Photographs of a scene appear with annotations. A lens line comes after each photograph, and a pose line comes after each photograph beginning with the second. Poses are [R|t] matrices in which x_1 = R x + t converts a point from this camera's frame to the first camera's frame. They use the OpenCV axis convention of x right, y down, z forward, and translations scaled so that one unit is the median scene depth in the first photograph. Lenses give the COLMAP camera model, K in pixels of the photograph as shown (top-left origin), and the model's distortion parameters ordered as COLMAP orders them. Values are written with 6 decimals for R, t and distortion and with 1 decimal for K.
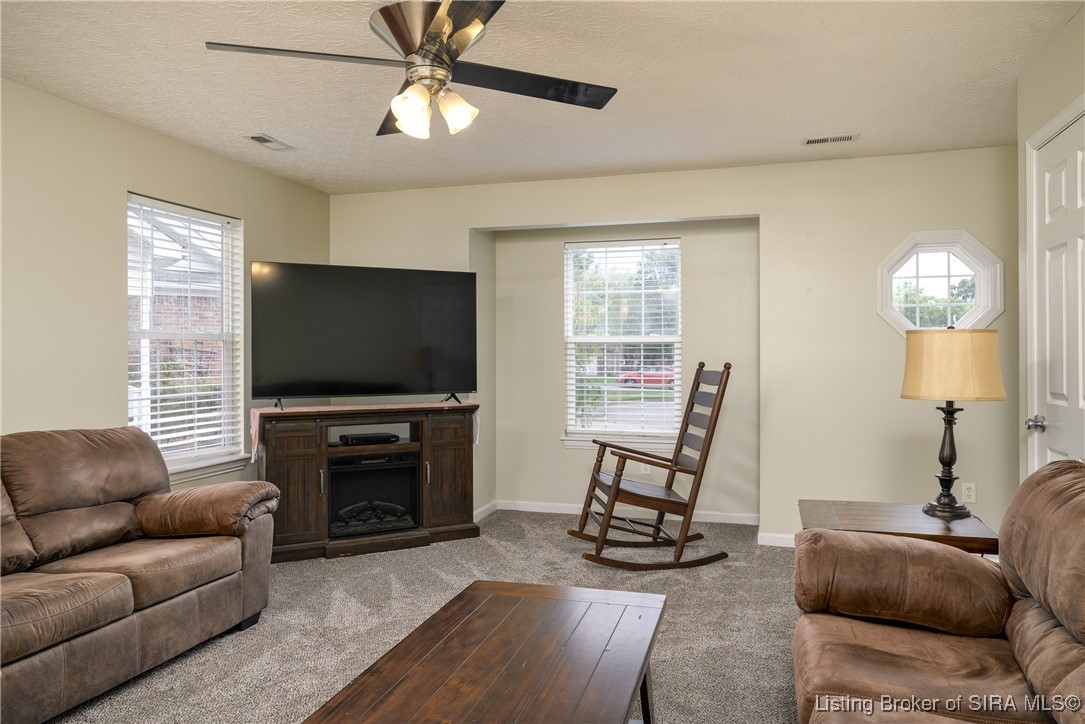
lens RADIAL K [[747.8, 0, 543.3], [0, 747.8, 343.2], [0, 0, 1]] dist [-0.002430, -0.003329]
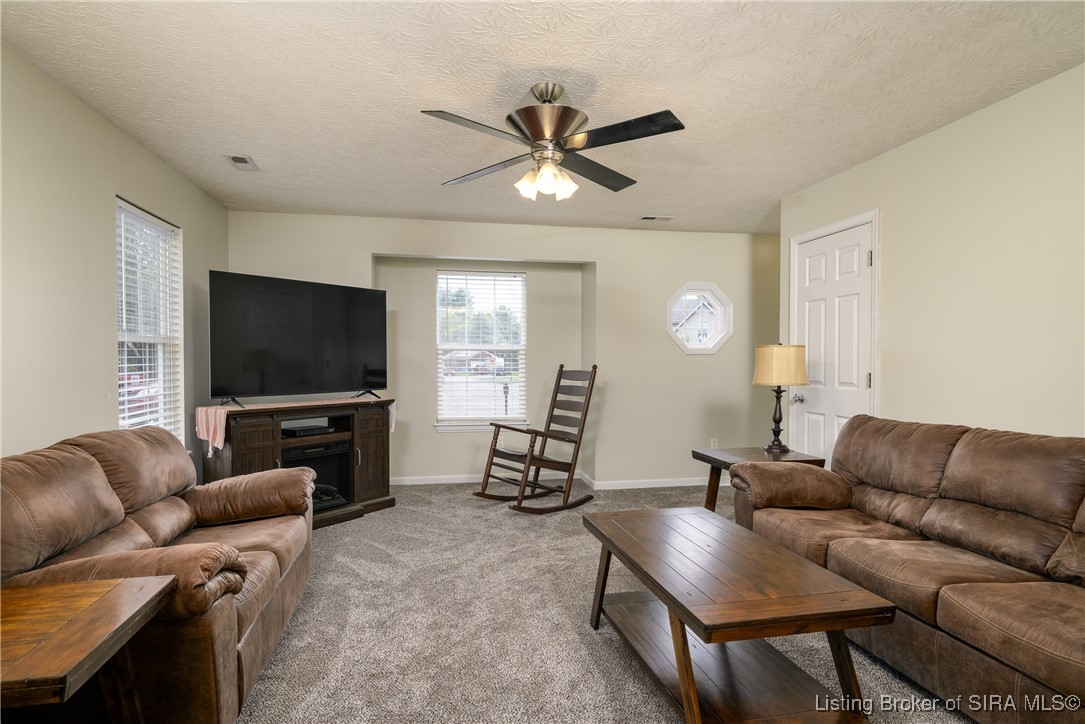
lens RADIAL K [[616.3, 0, 542.5], [0, 616.3, 362.0], [0, 0, 1]] dist [0.002842, 0.000299]
pose [[0.883544, 0.002282, 0.468342, -0.391401], [-0.011053, 0.999811, 0.015980, 0.002783], [-0.468218, -0.019295, 0.883403, -0.007713]]
